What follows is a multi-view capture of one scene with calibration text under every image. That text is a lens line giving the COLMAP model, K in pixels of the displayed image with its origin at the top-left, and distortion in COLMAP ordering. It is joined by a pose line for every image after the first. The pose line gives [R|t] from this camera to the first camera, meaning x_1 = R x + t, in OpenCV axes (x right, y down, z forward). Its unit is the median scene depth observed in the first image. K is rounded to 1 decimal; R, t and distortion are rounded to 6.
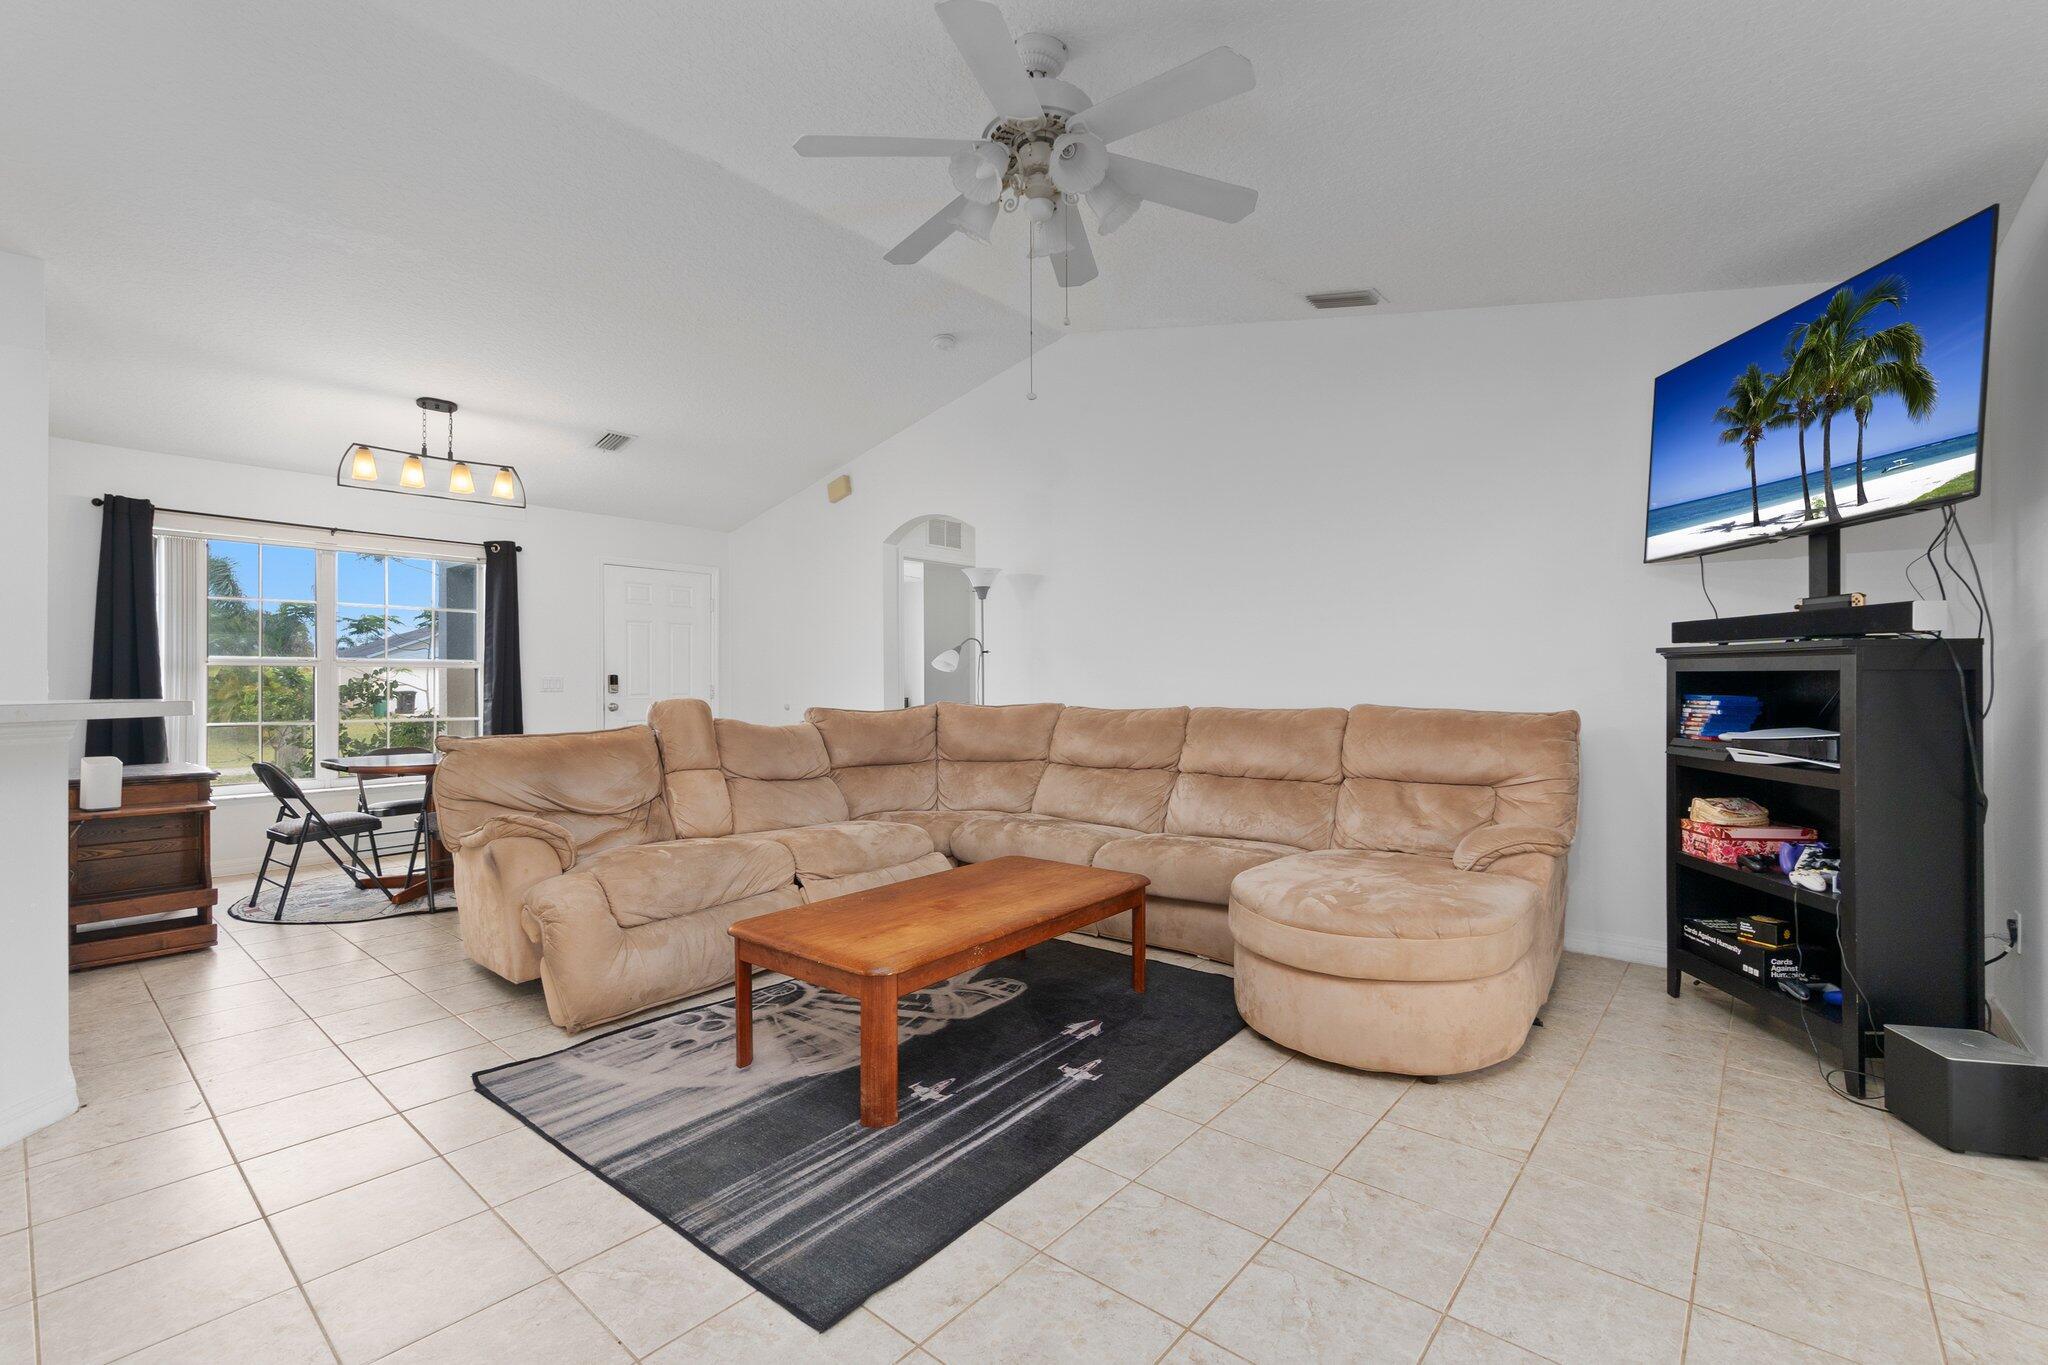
lens RADIAL K [[888.3, 0, 1013.5], [0, 888.3, 680.5], [0, 0, 1]] dist [-0.000818, 0.000060]
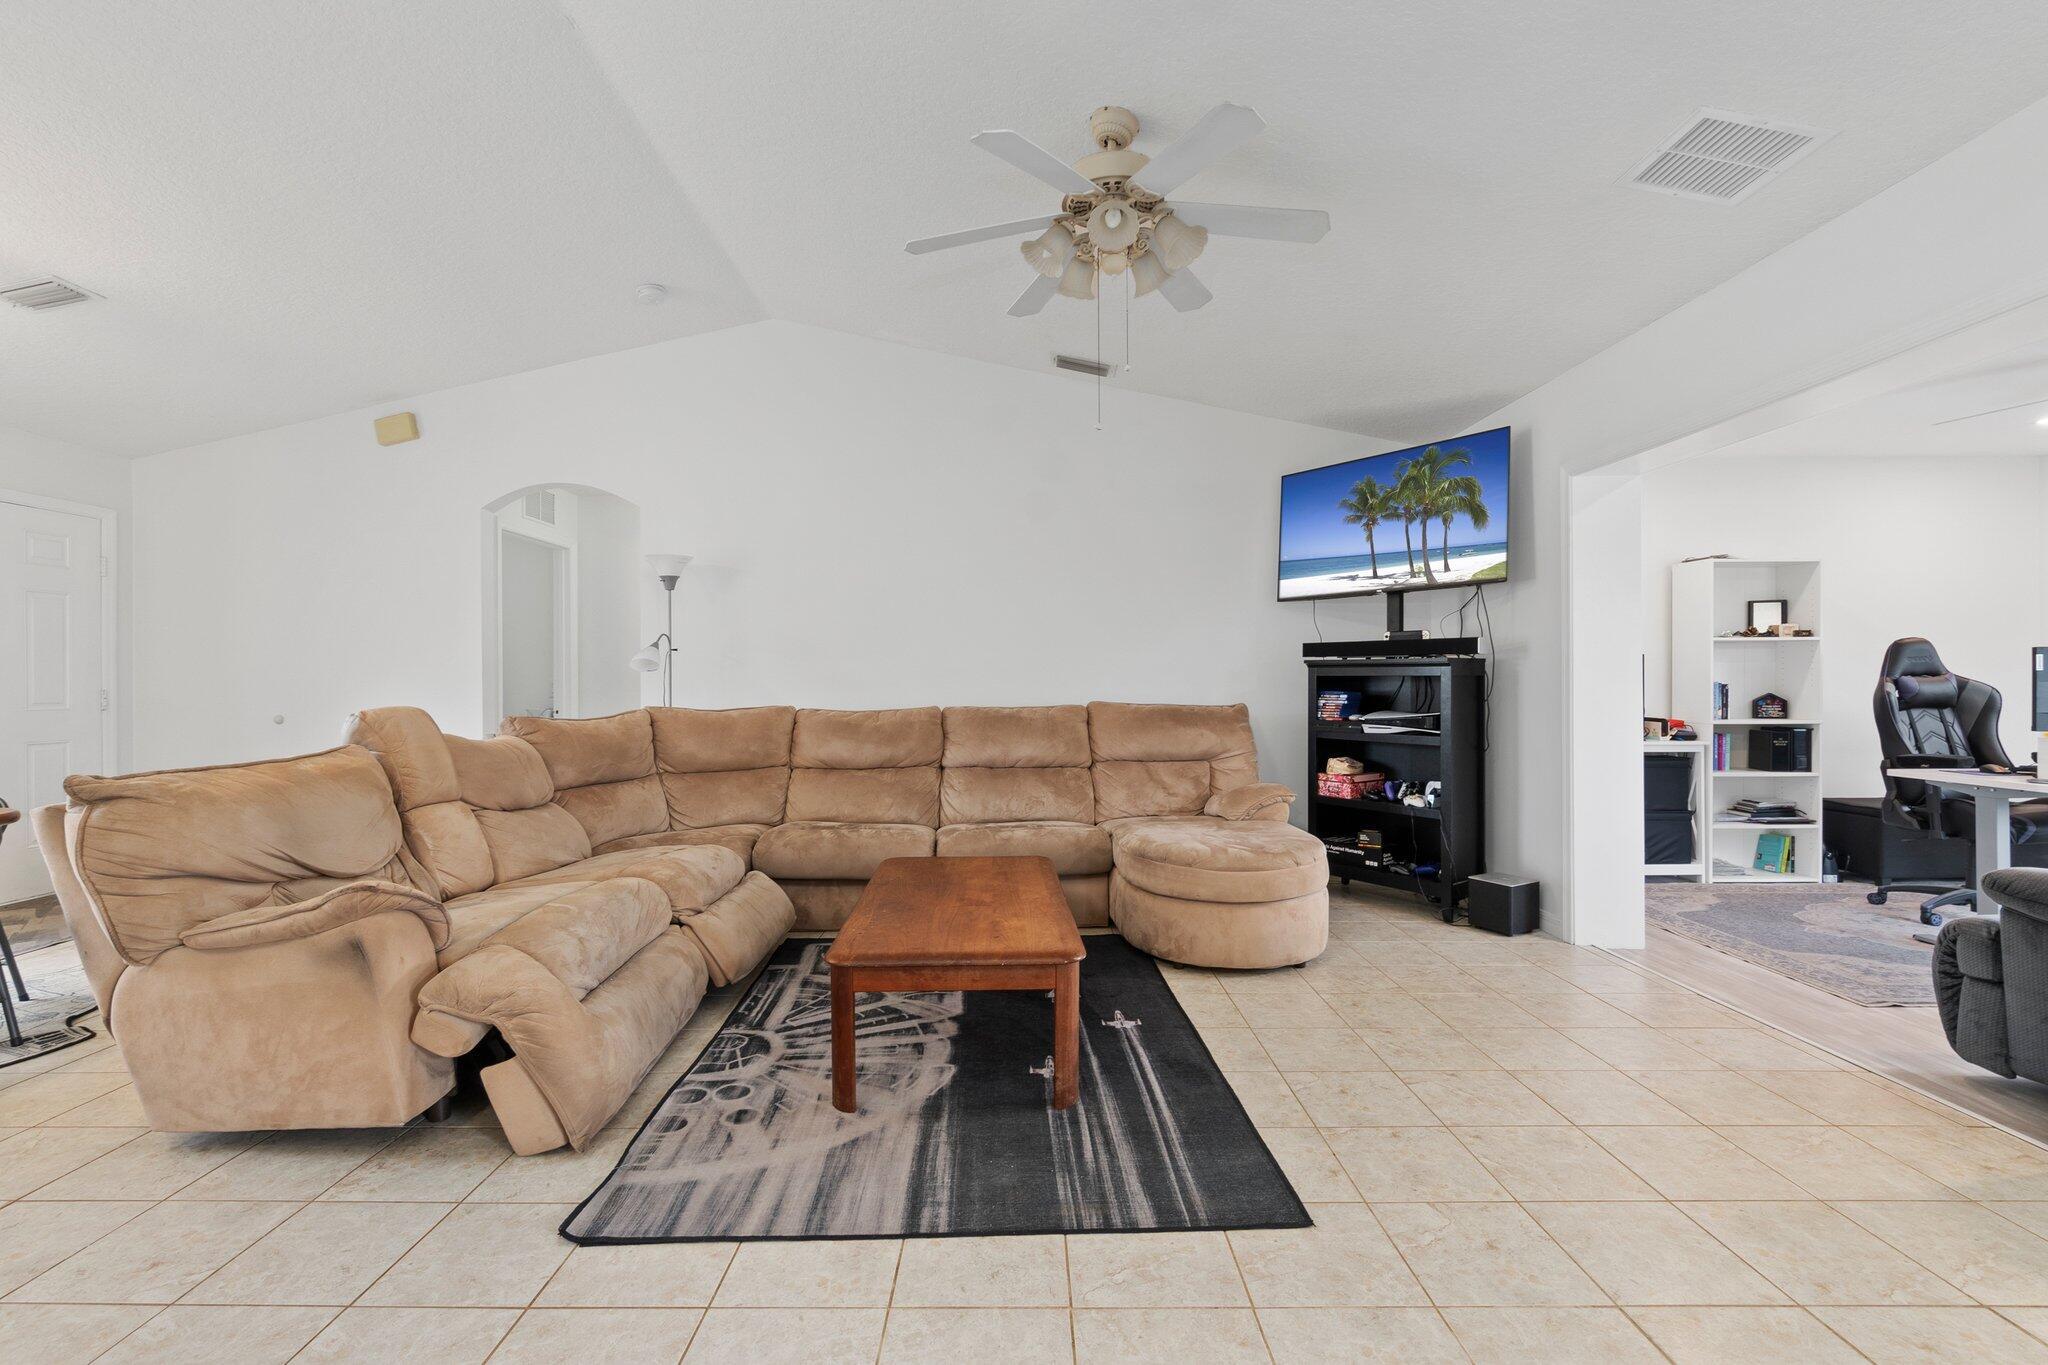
lens RADIAL K [[900.3, 0, 1013.7], [0, 900.3, 693.1], [0, 0, 1]] dist [-0.002309, 0.000148]
pose [[0.761578, -0.007844, 0.648026, -0.624374], [0.001168, 0.999942, 0.010731, 0.002198], [-0.648072, -0.007416, 0.761543, 0.165947]]
